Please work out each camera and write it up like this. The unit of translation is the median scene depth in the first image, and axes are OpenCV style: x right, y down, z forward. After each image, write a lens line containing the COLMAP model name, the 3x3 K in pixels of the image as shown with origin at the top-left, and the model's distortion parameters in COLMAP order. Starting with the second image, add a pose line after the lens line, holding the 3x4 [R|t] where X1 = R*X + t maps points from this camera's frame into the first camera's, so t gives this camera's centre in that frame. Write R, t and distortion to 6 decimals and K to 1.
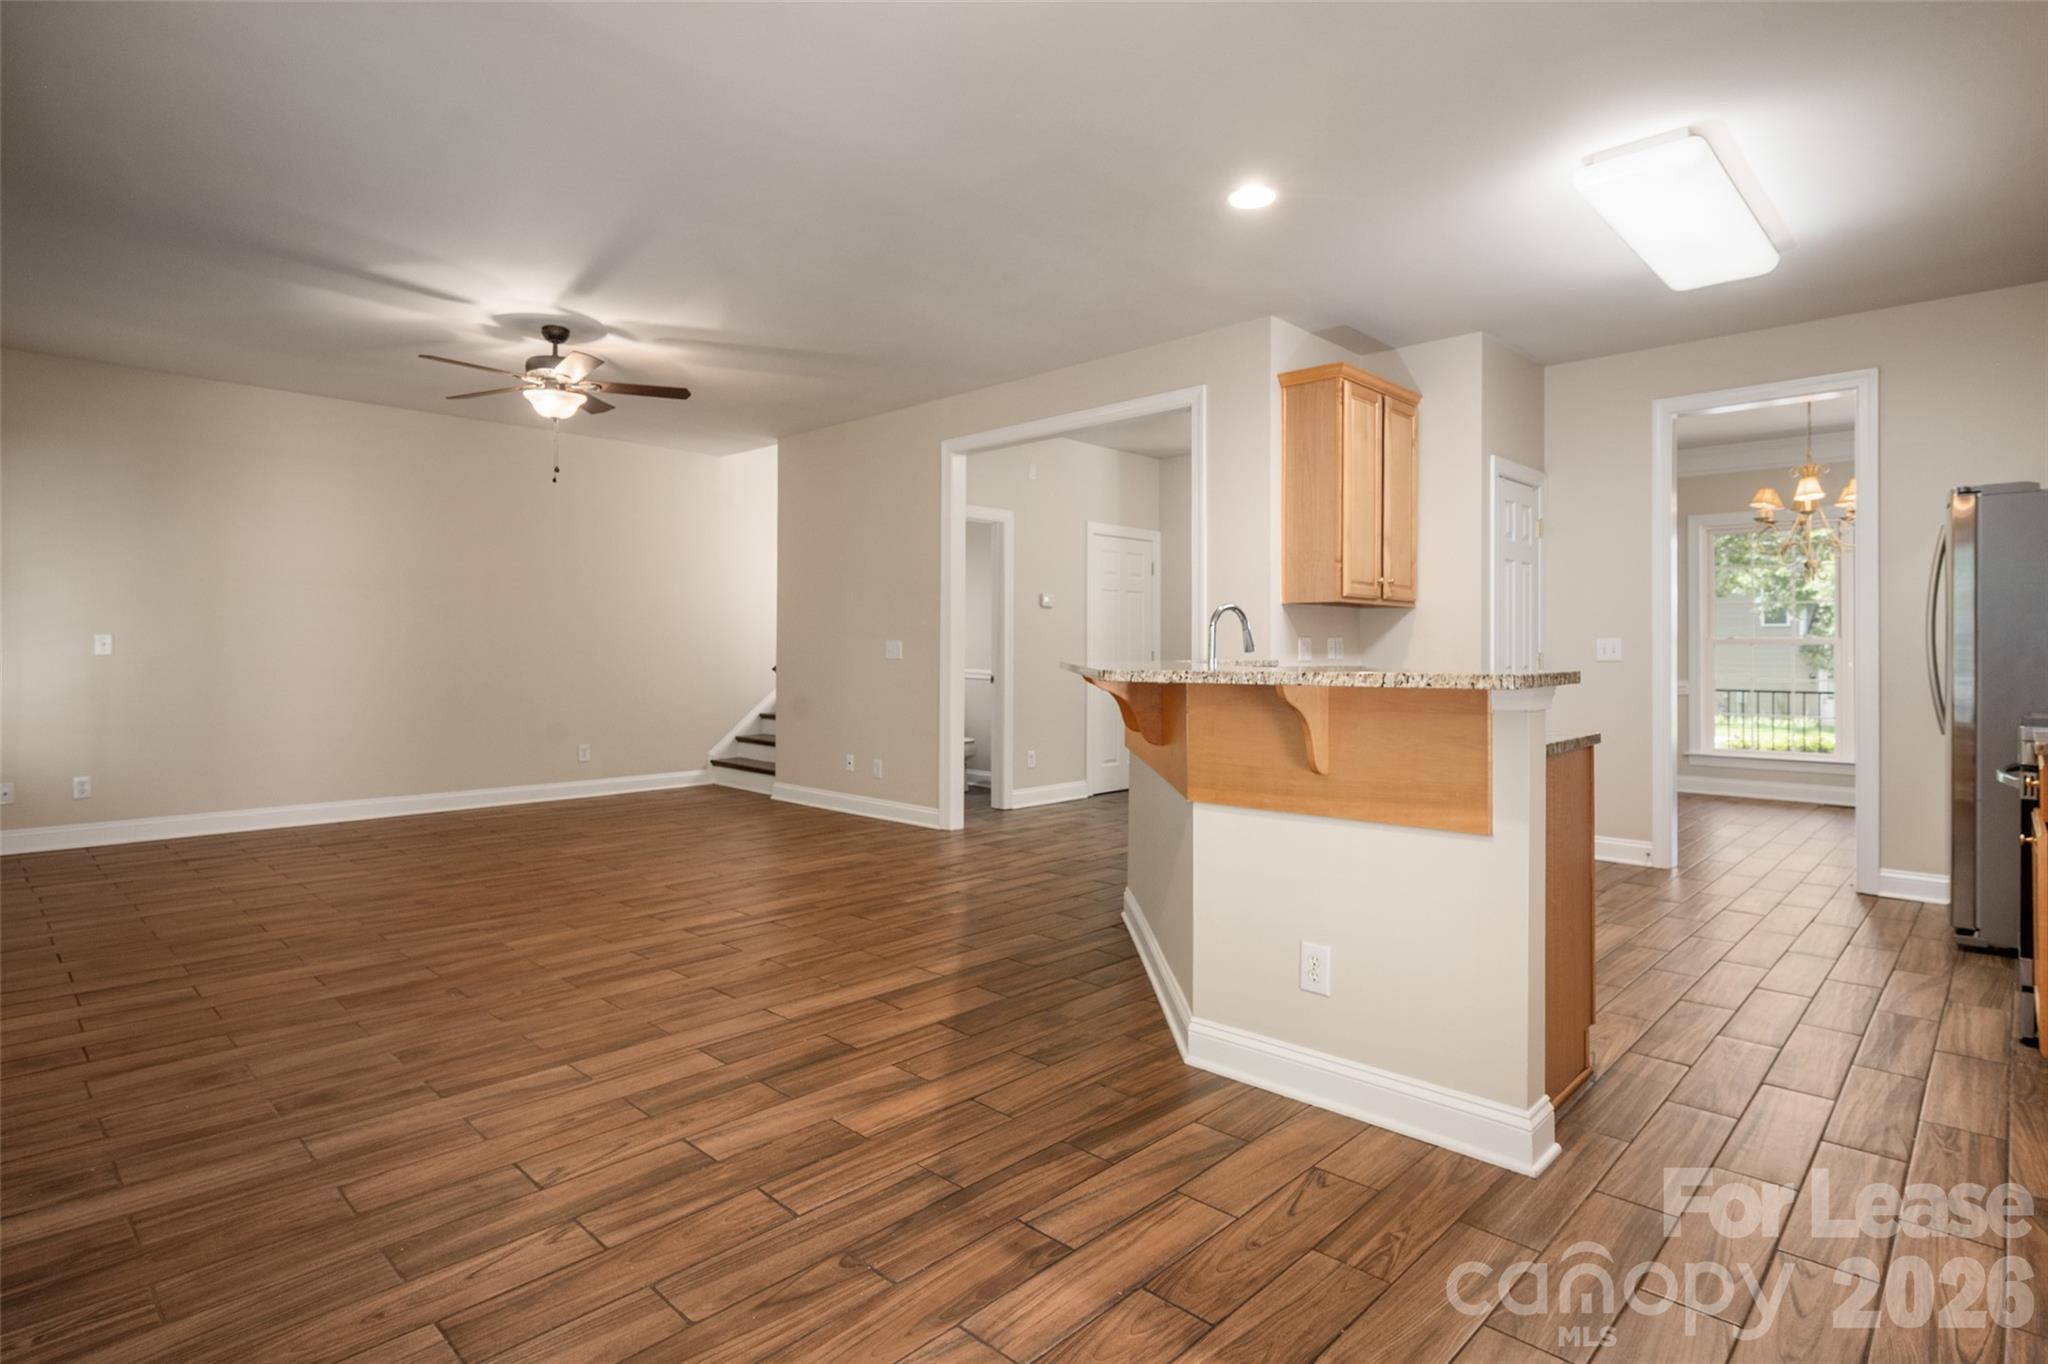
lens RADIAL K [[1042.9, 0, 1030.7], [0, 1042.9, 640.2], [0, 0, 1]] dist [-0.000542, -0.001313]
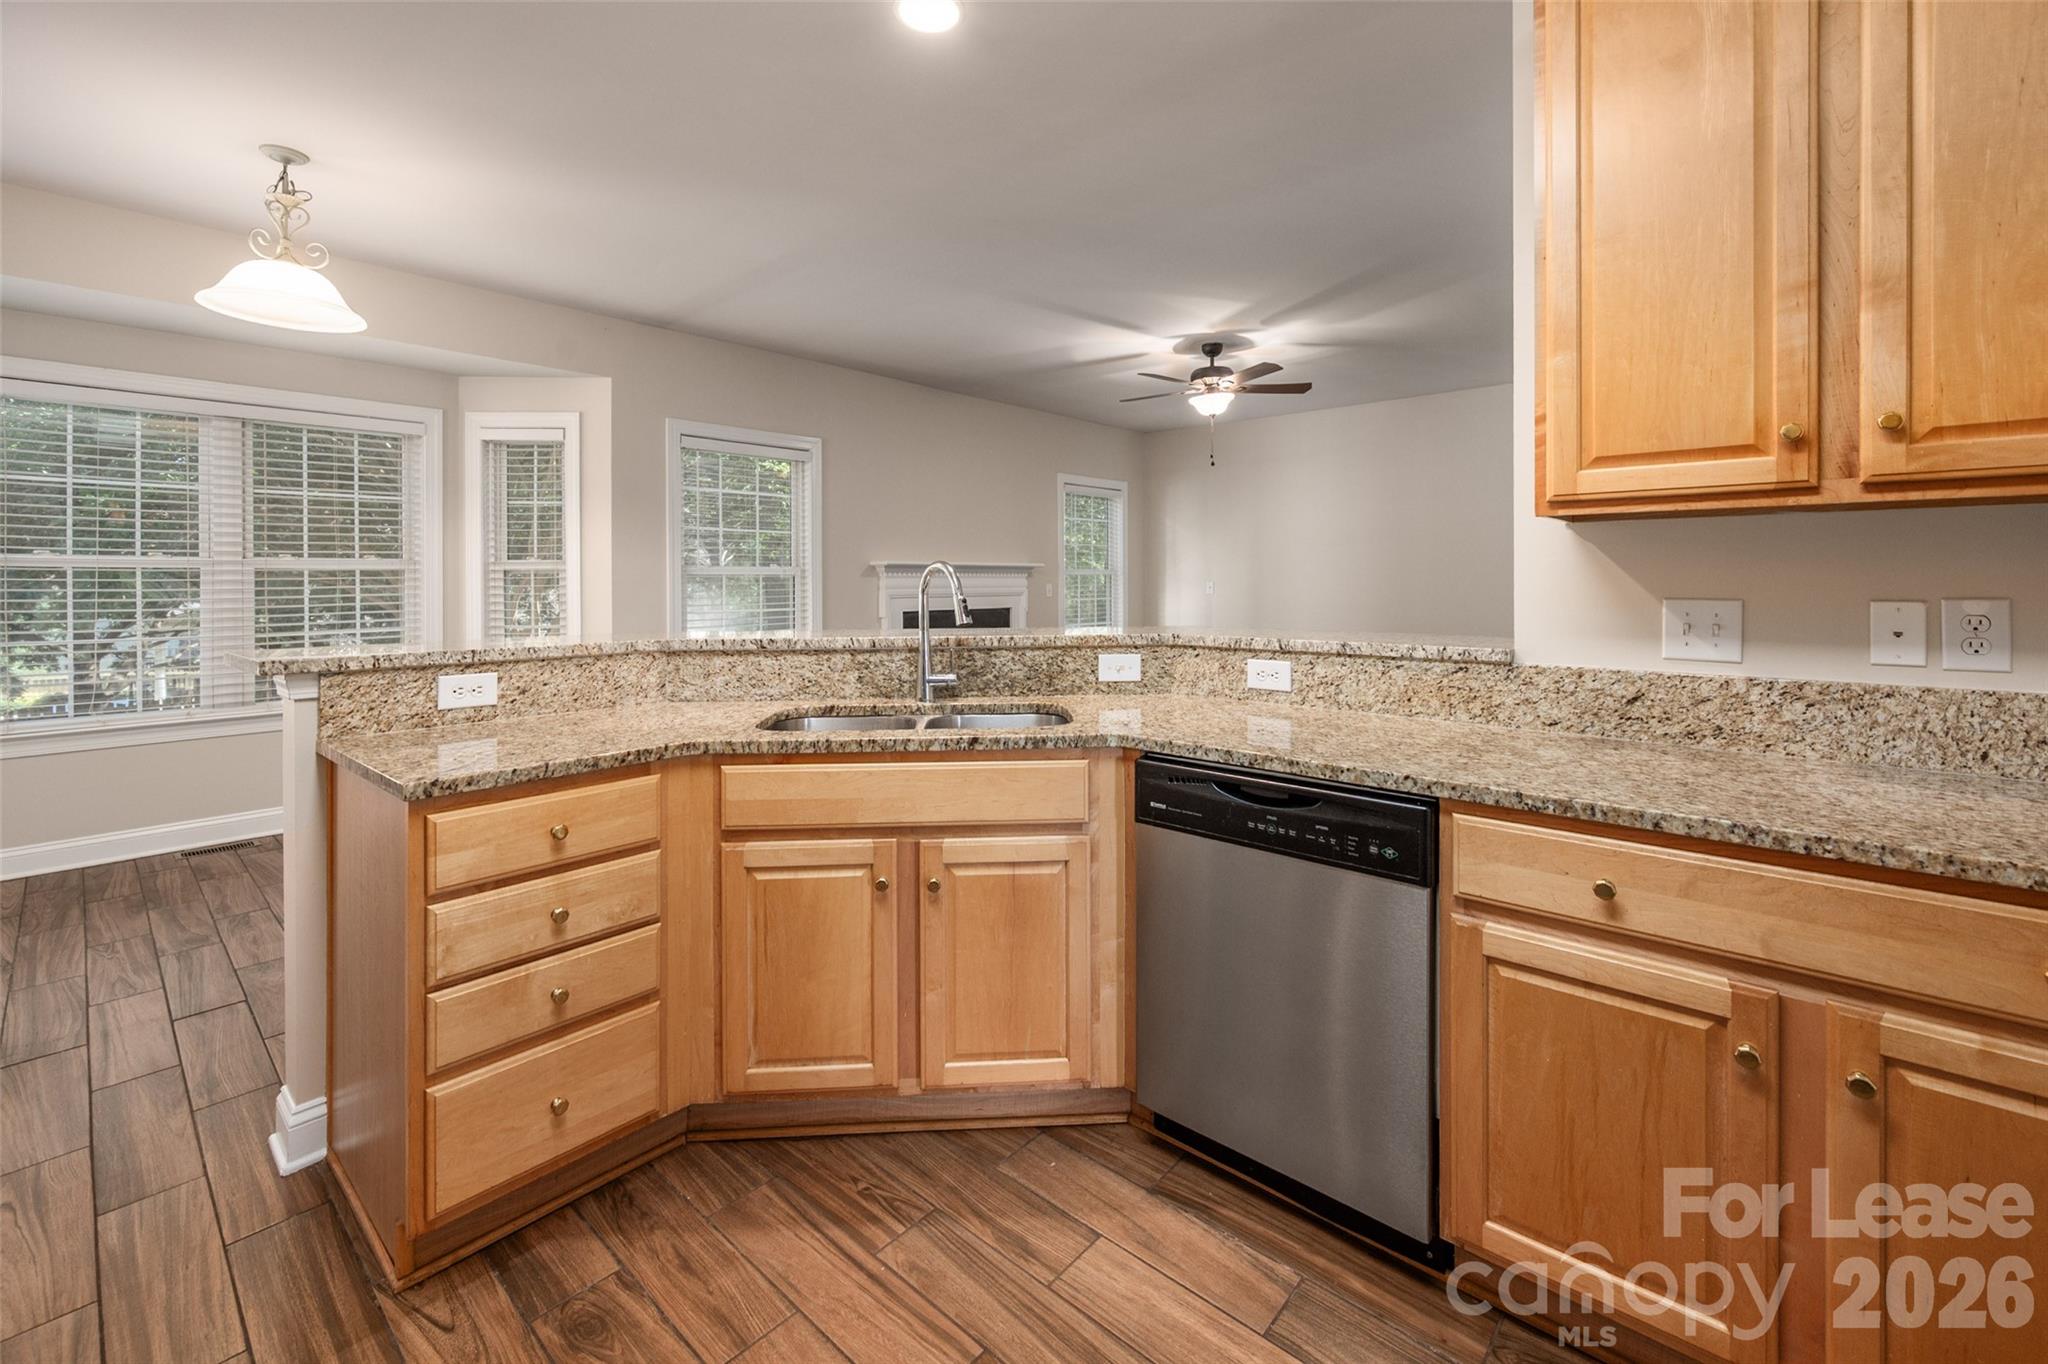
lens RADIAL K [[851.0, 0, 1027.6], [0, 851.0, 566.0], [0, 0, 1]] dist [0.000424, -0.000390]
pose [[0.037708, -0.015763, -0.999164, 0.585389], [0.014571, 0.999778, -0.015222, -0.014855], [0.999183, -0.013984, 0.037930, 0.738232]]
